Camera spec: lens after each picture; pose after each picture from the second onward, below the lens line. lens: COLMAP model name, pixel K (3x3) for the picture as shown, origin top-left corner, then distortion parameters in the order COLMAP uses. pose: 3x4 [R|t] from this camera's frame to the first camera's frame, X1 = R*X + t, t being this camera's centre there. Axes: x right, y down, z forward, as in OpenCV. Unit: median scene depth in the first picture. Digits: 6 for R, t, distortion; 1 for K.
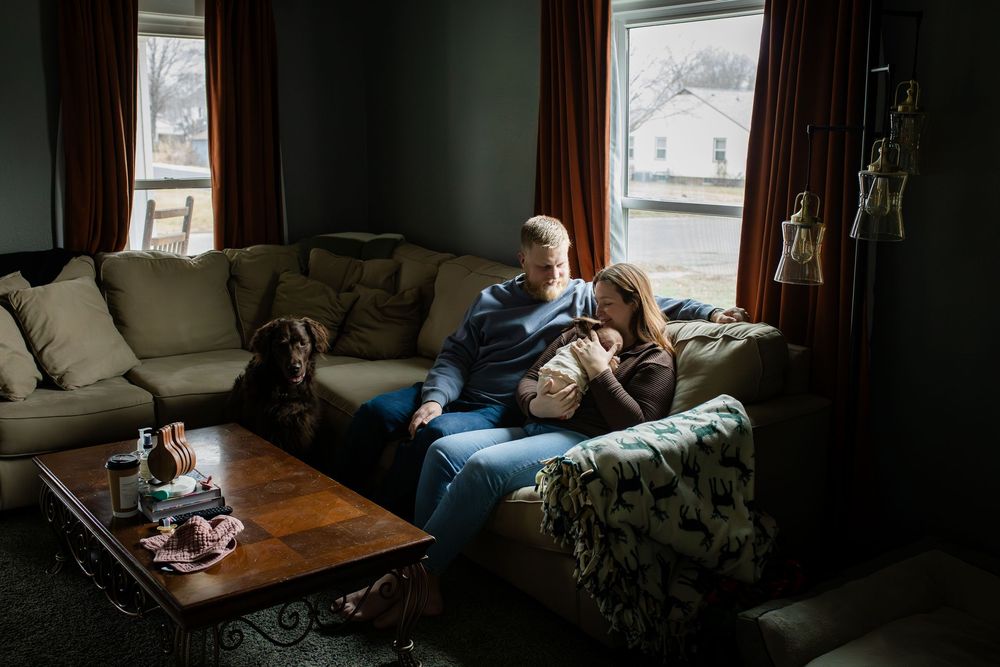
lens RADIAL K [[1002.4, 0, 500.5], [0, 1002.4, 334.0], [0, 0, 1]] dist [0.004984, 0.000000]
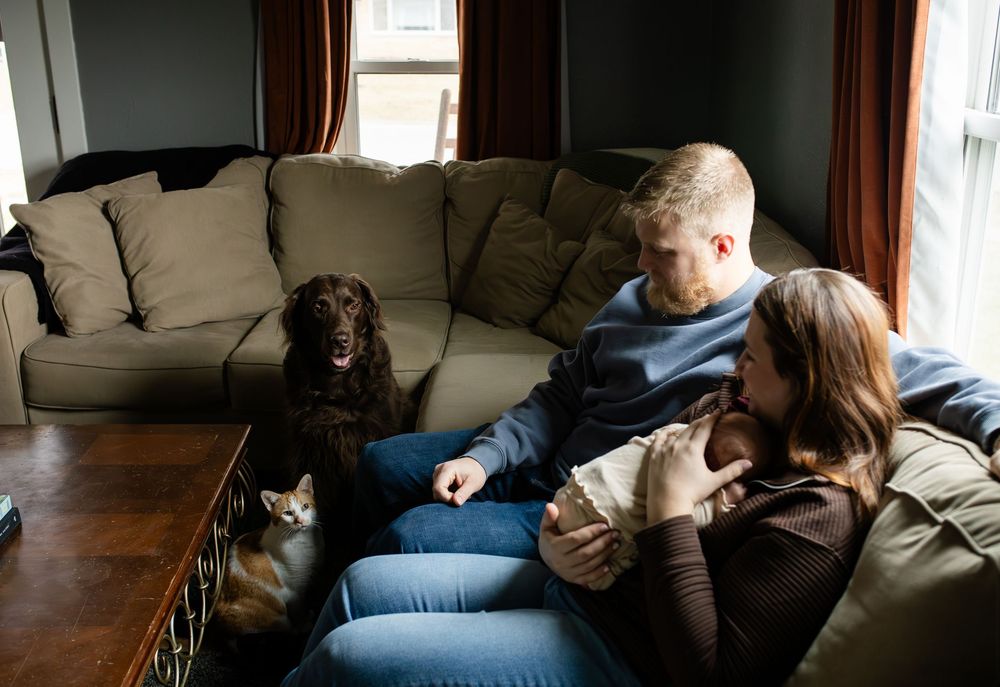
lens RADIAL K [[1035.9, 0, 499.6], [0, 1035.9, 340.0], [0, 0, 1]] dist [0.000280, 0.000000]
pose [[0.800078, 0.172022, -0.574702, 0.244980], [-0.113464, 0.984106, 0.136606, -0.076797], [0.589067, -0.044088, 0.806880, 0.505443]]
